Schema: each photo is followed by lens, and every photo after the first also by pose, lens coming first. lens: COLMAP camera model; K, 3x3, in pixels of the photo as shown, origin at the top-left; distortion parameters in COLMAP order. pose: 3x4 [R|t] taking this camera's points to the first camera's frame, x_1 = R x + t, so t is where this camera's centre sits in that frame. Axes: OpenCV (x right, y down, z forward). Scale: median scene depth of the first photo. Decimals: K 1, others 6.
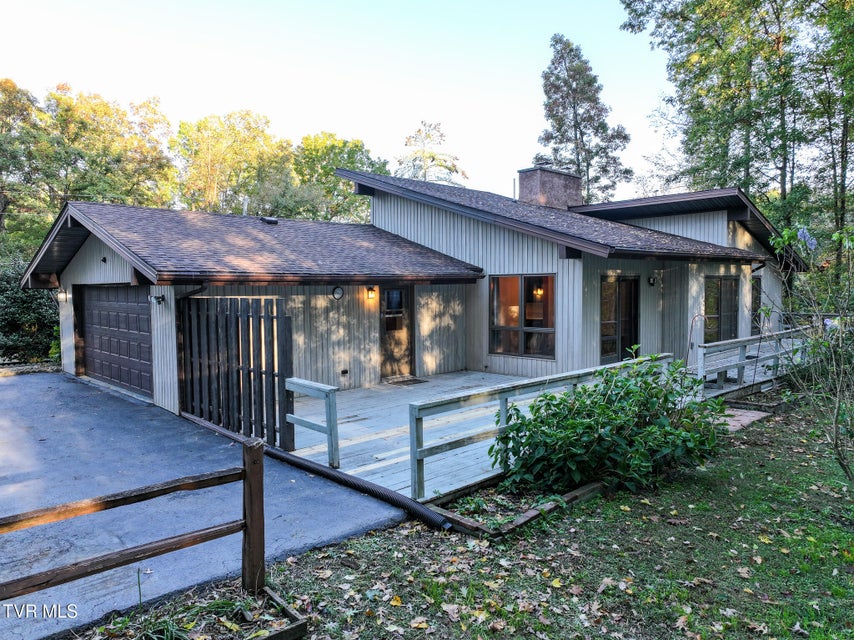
lens RADIAL K [[601.0, 0, 426.6], [0, 601.0, 319.4], [0, 0, 1]] dist [0.006126, 0.016352]
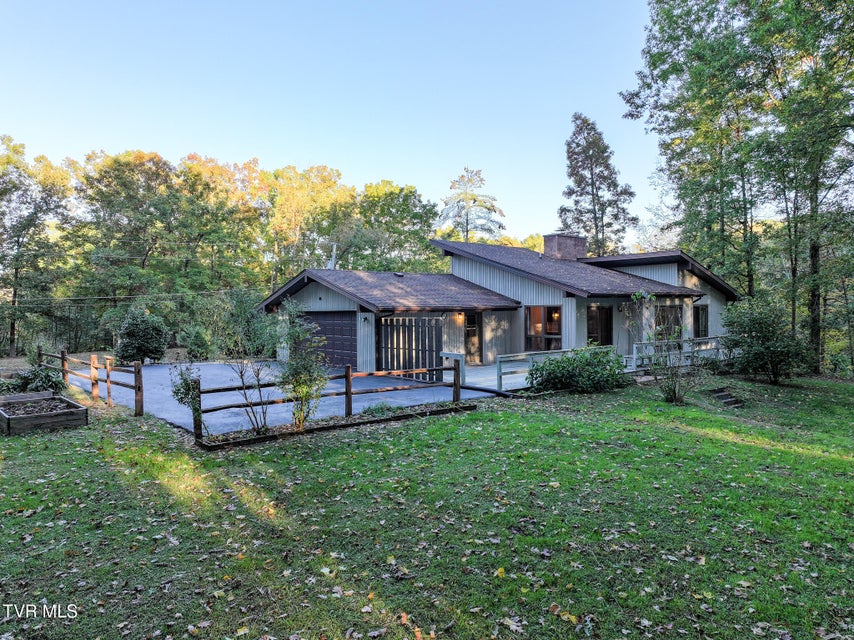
lens RADIAL K [[601.0, 0, 424.8], [0, 601.0, 324.5], [0, 0, 1]] dist [0.006126, 0.016352]
pose [[0.998339, 0.000766, -0.057610, -0.037945], [-0.002402, 0.999596, -0.028332, 0.013766], [0.057565, 0.028423, 0.997937, -0.339005]]
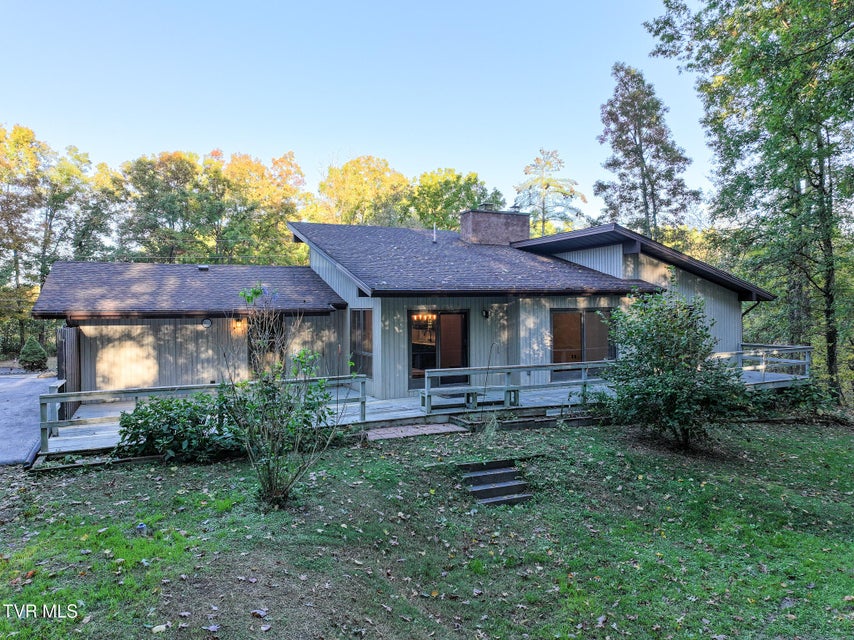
lens RADIAL K [[601.0, 0, 425.7], [0, 601.0, 318.6], [0, 0, 1]] dist [0.006126, 0.016352]
pose [[0.948110, 0.004897, -0.317905, 0.287812], [-0.016900, 0.999244, -0.035009, -0.006000], [0.317494, 0.038565, 0.947476, -0.048579]]
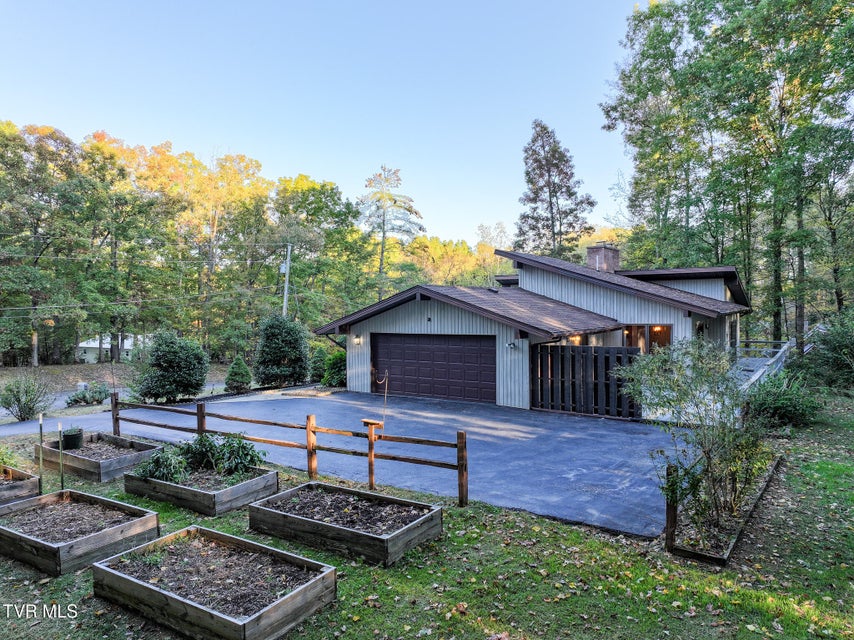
lens RADIAL K [[601.0, 0, 424.8], [0, 601.0, 322.8], [0, 0, 1]] dist [0.006126, 0.016352]
pose [[0.978865, -0.008057, 0.204350, -0.343080], [0.013511, 0.999588, -0.025306, -0.019173], [-0.204062, 0.027532, 0.978571, -0.225310]]
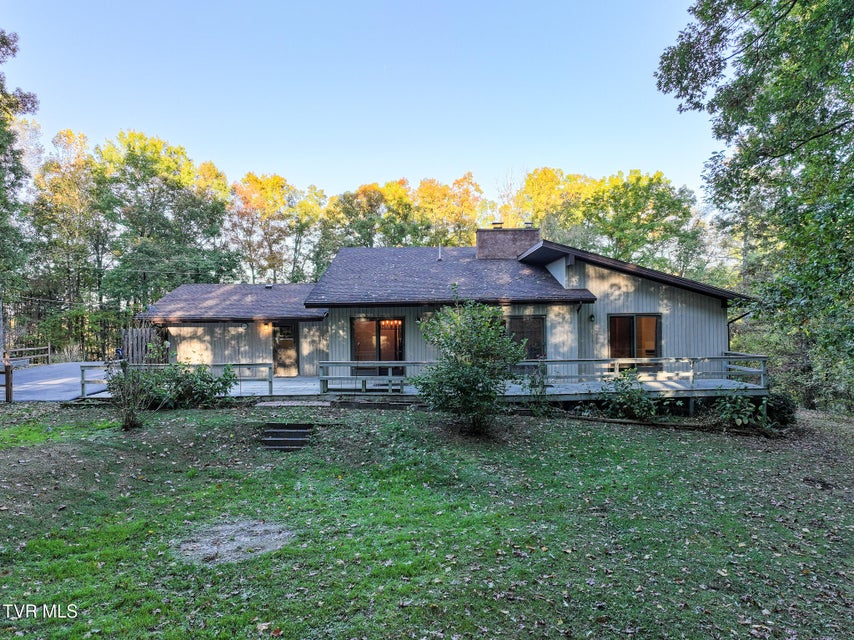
lens RADIAL K [[601.0, 0, 422.6], [0, 601.0, 313.8], [0, 0, 1]] dist [0.006126, 0.016352]
pose [[0.714211, -0.000951, -0.699929, 0.624228], [-0.034884, 0.998708, -0.036952, -0.012838], [0.699060, 0.050807, 0.713256, 0.004345]]
